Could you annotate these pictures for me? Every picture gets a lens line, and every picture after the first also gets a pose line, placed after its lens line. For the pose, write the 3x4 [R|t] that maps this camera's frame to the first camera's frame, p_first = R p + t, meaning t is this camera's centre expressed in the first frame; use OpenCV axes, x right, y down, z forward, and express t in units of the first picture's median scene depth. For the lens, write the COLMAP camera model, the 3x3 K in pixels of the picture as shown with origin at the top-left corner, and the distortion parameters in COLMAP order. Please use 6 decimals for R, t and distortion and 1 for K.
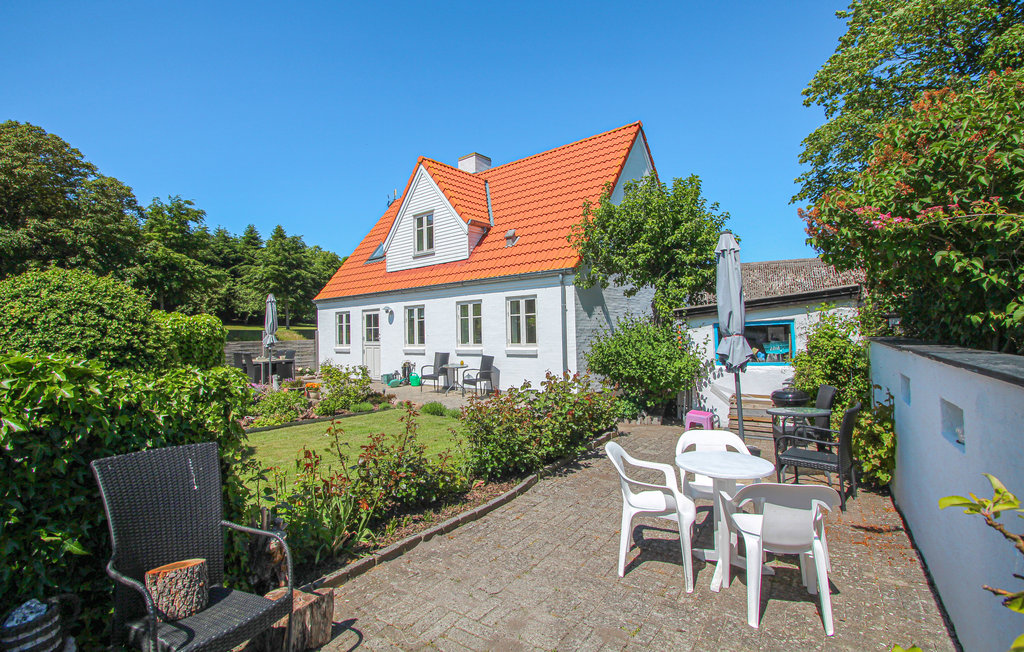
lens RADIAL K [[398.2, 0, 512.0], [0, 398.2, 326.0], [0, 0, 1]] dist [0.000443, 0.000008]
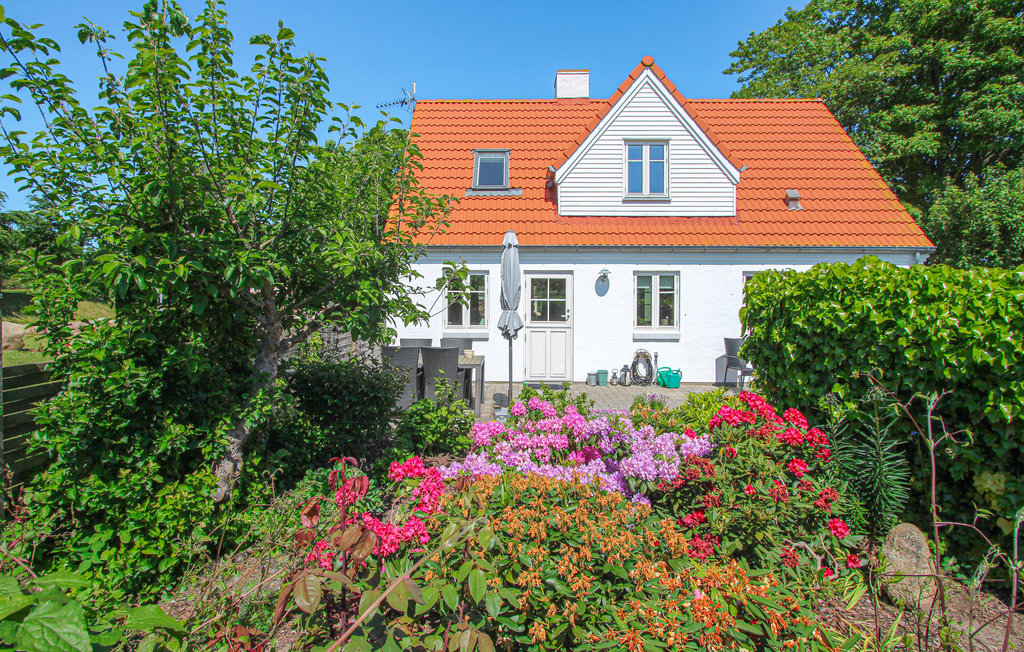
lens RADIAL K [[372.5, 0, 512.0], [0, 372.5, 326.0], [0, 0, 1]] dist [-0.000689, -0.000035]
pose [[0.830788, 0.008067, 0.556531, -0.770621], [-0.034962, 0.998677, 0.037714, 0.027126], [-0.555490, -0.050789, 0.829970, 0.563174]]
